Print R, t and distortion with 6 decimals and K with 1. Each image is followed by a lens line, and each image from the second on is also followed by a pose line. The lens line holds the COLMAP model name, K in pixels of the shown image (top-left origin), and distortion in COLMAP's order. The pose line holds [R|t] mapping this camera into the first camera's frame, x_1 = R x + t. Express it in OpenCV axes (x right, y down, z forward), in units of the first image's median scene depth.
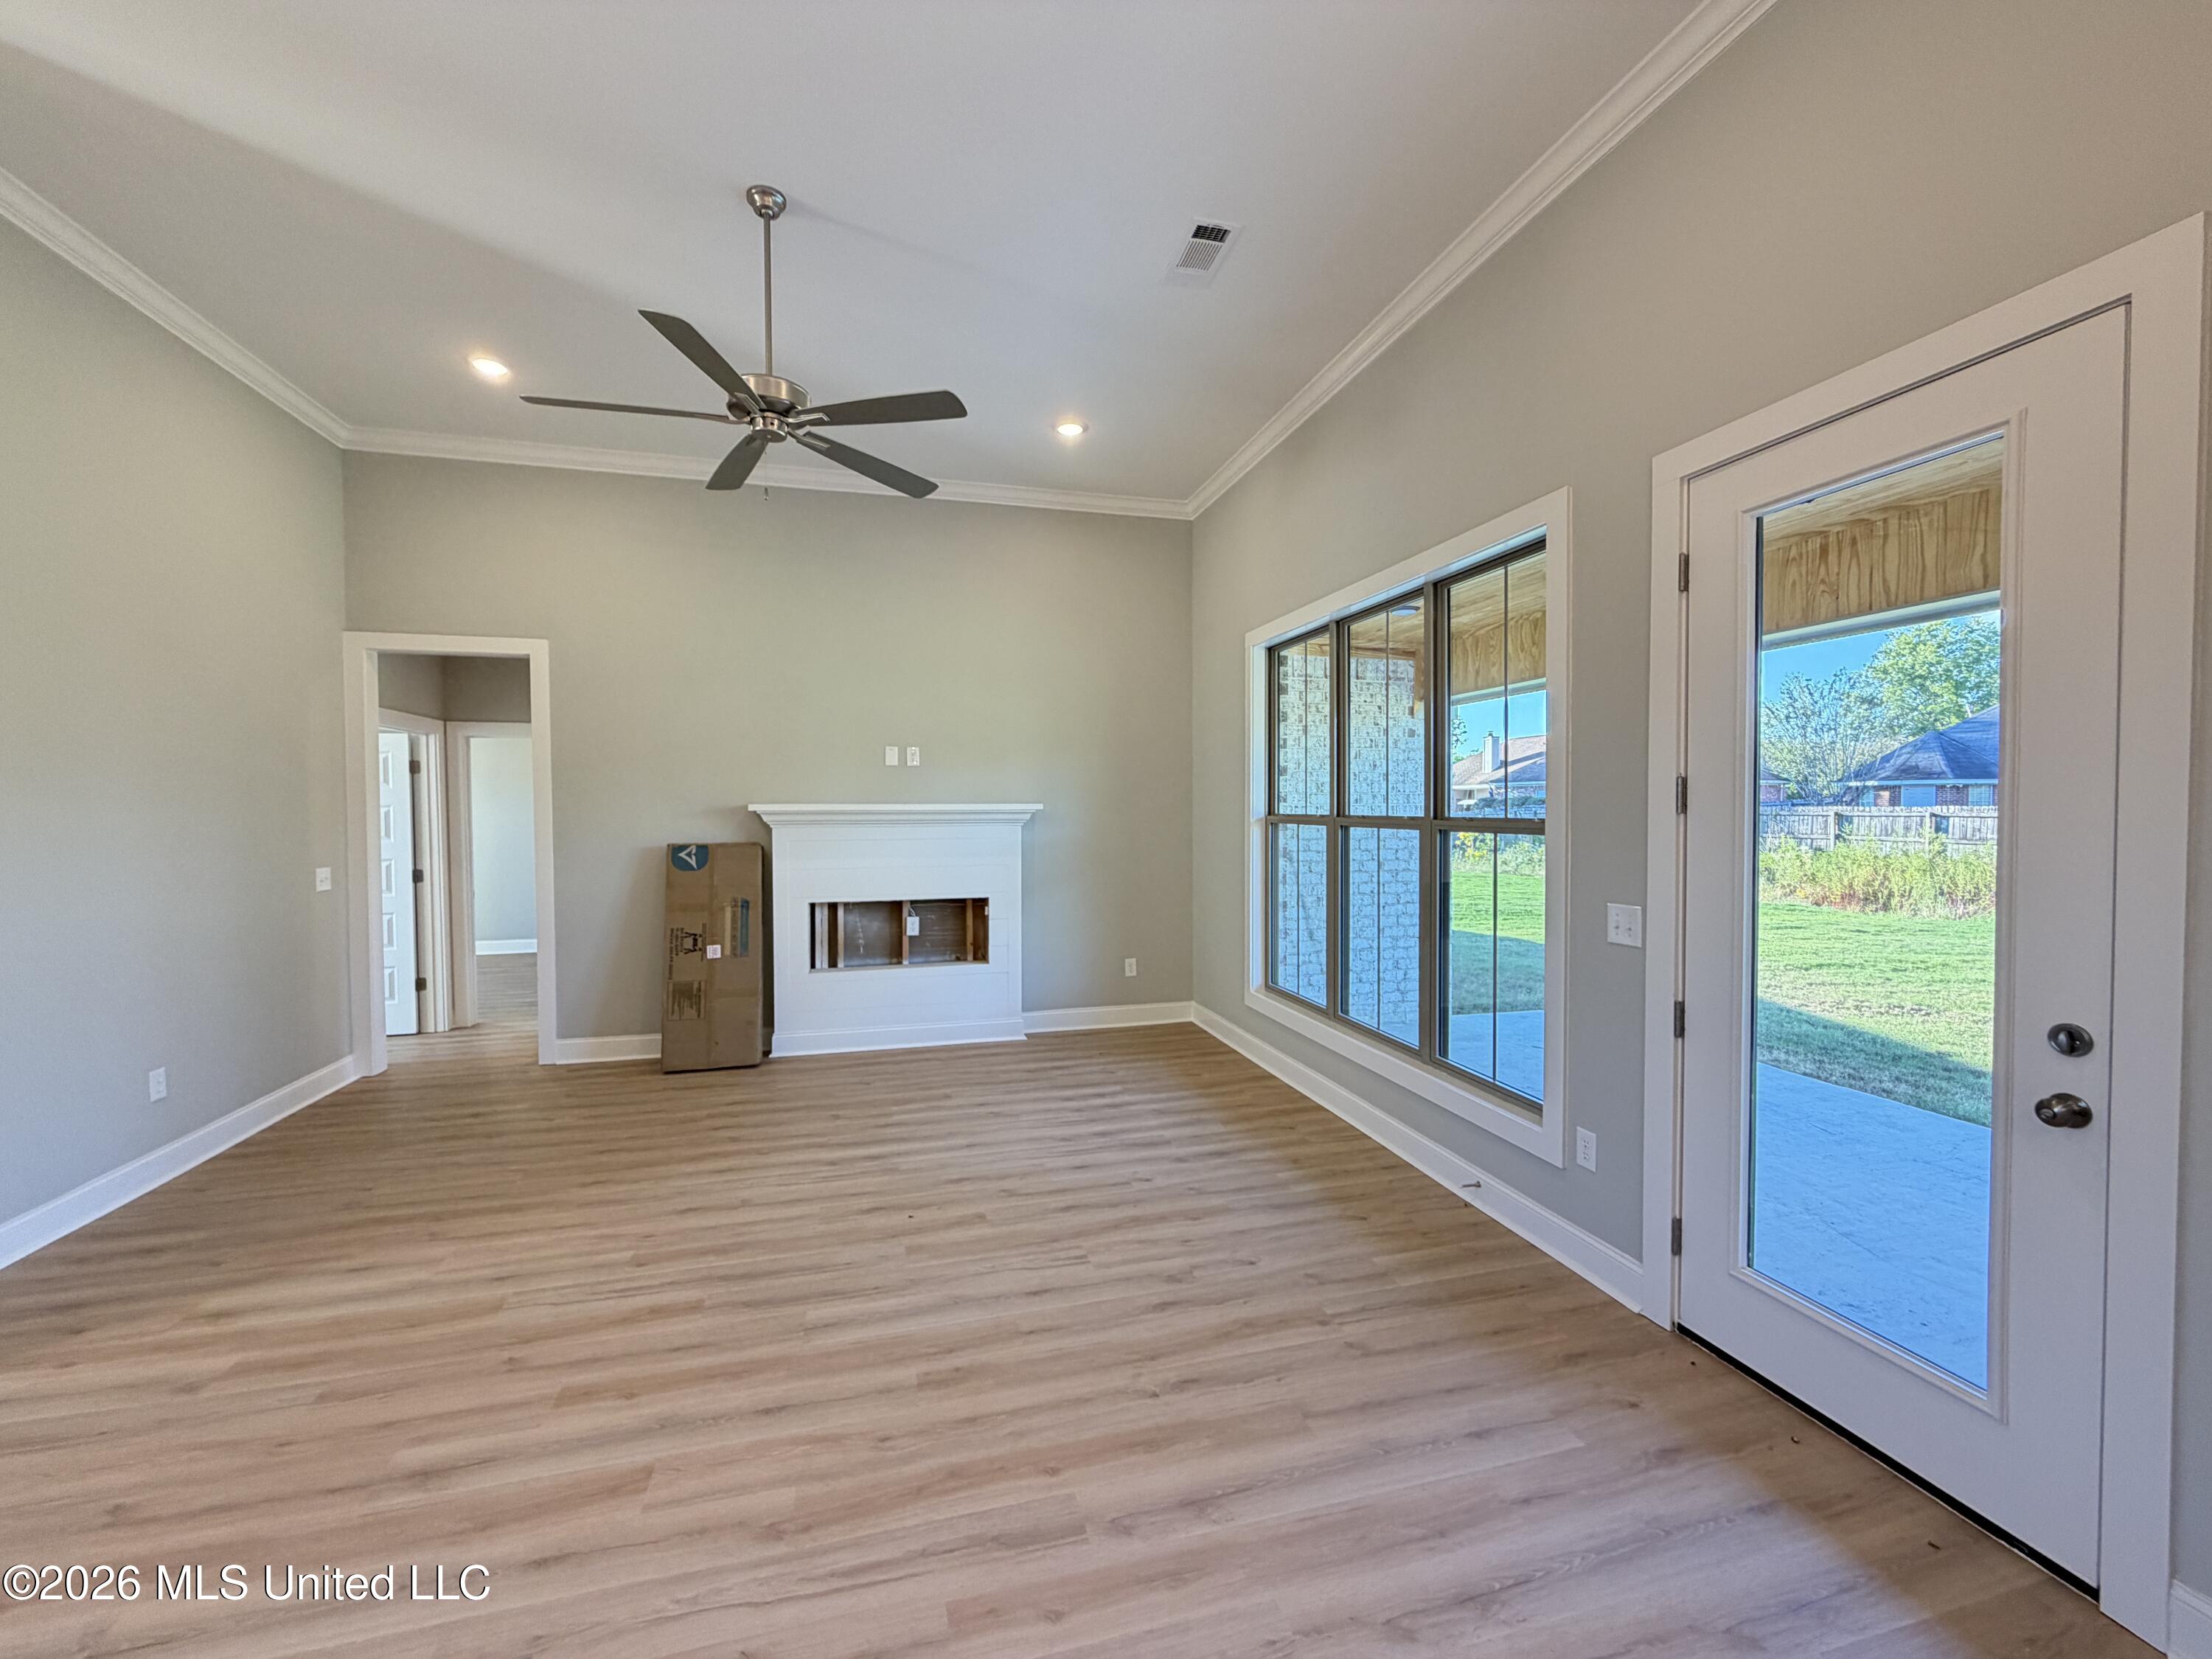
lens RADIAL K [[883.4, 0, 1098.0], [0, 883.4, 827.5], [0, 0, 1]] dist [0.000123, 0.000507]
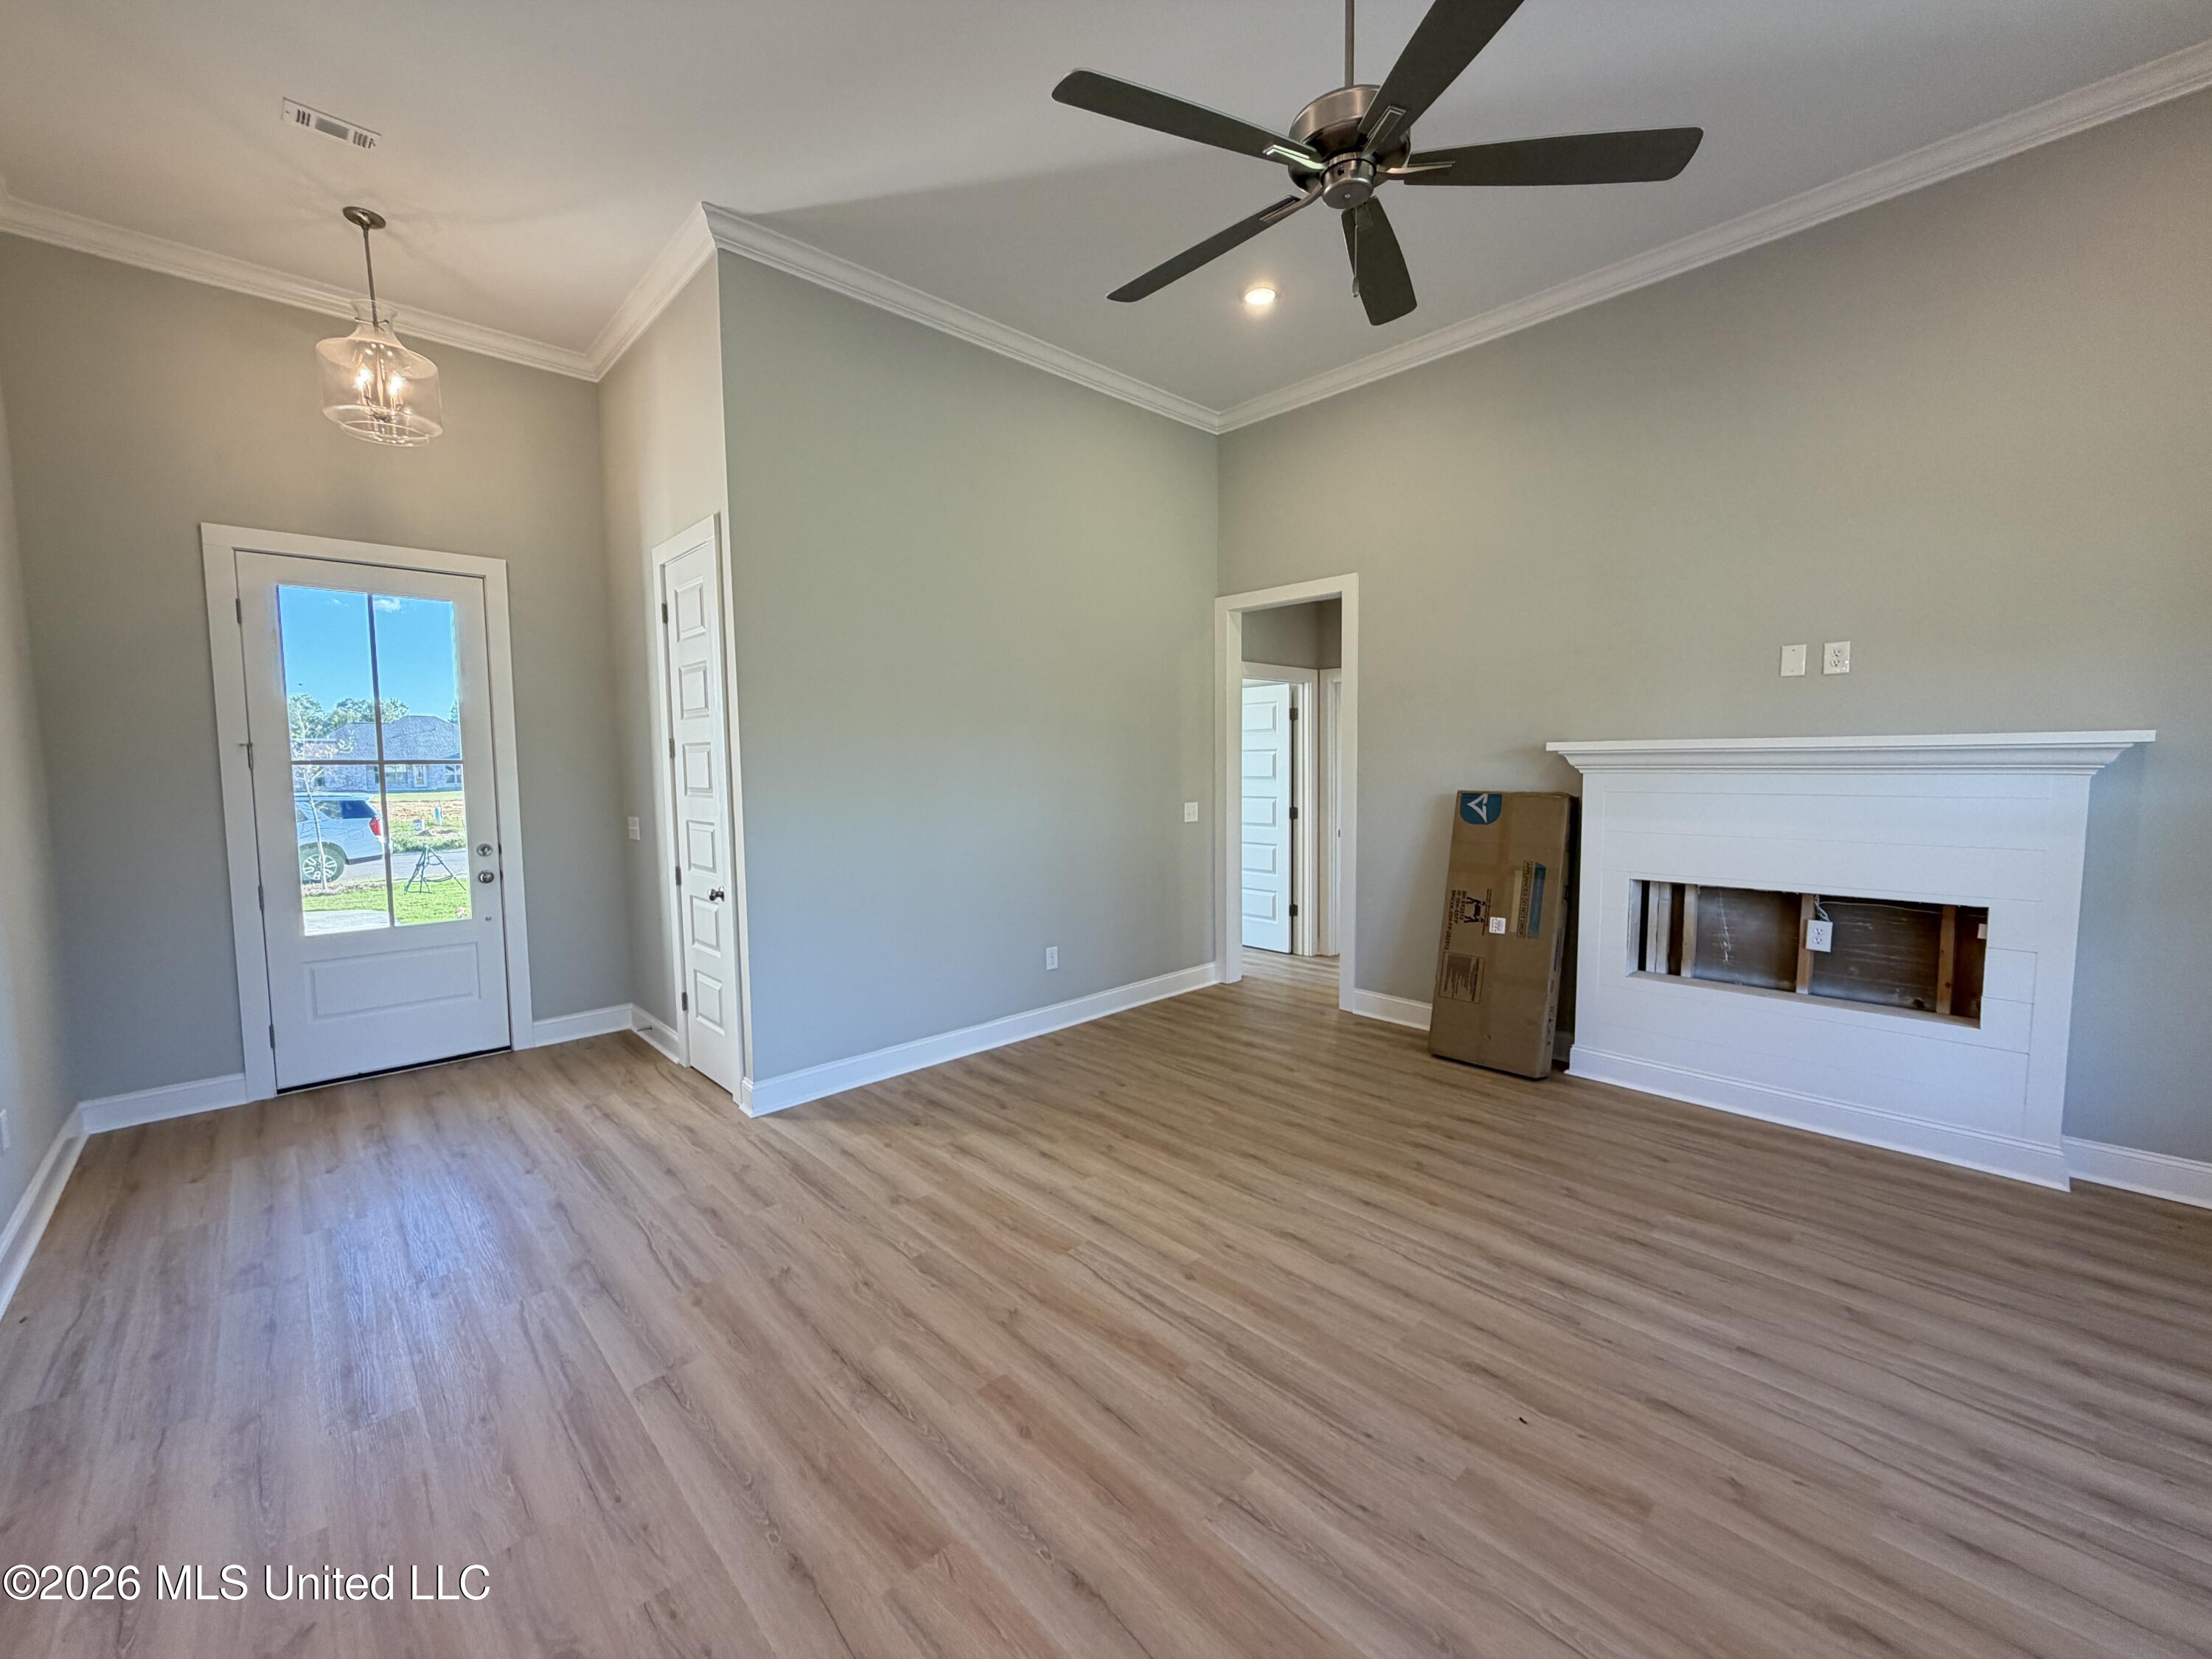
lens RADIAL K [[883.4, 0, 1103.4], [0, 883.4, 827.9], [0, 0, 1]] dist [0.000123, 0.000507]
pose [[0.476896, 0.066615, -0.876432, 0.110282], [-0.009671, 0.997461, 0.070551, -0.003015], [0.878906, -0.025169, 0.476330, 0.334598]]
